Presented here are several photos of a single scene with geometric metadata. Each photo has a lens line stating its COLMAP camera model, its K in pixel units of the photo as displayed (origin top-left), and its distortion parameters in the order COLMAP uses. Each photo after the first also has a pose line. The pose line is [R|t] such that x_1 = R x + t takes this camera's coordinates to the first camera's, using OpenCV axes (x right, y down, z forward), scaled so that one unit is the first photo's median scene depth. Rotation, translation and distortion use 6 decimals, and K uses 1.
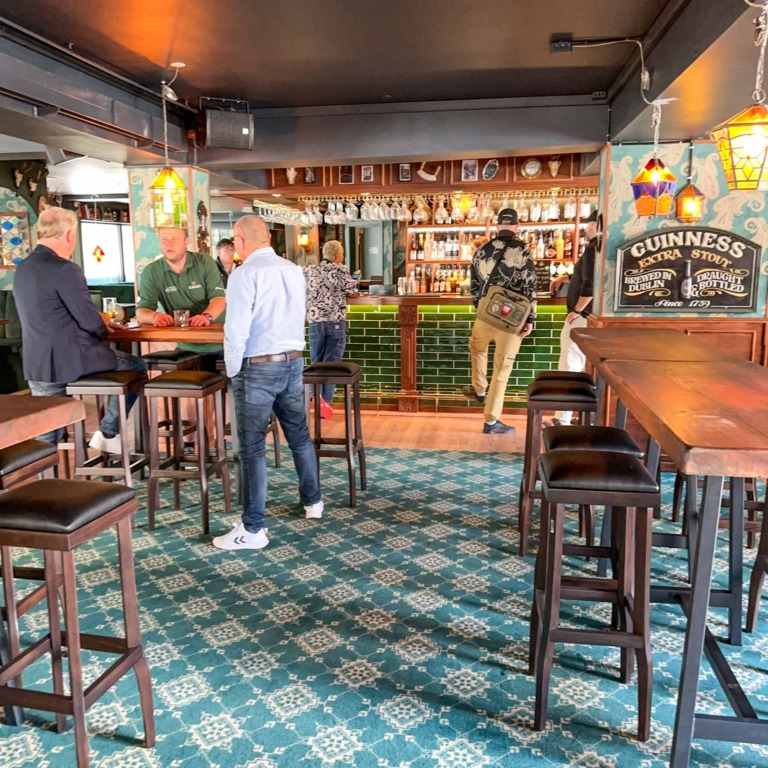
lens RADIAL K [[723.3, 0, 381.5], [0, 723.3, 386.2], [0, 0, 1]] dist [0.019585, 0.000000]
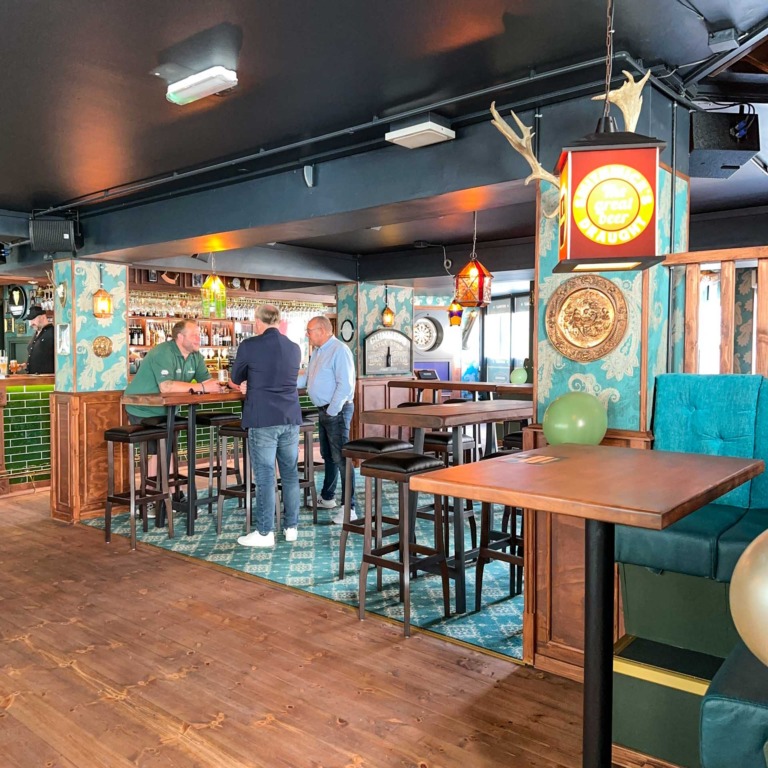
lens RADIAL K [[723.3, 0, 384.2], [0, 723.3, 382.2], [0, 0, 1]] dist [0.019585, 0.000000]
pose [[0.507220, -0.025775, 0.861431, -0.888706], [0.138286, 0.989035, -0.051831, 0.016548], [-0.850650, 0.145414, 0.505222, 0.029846]]
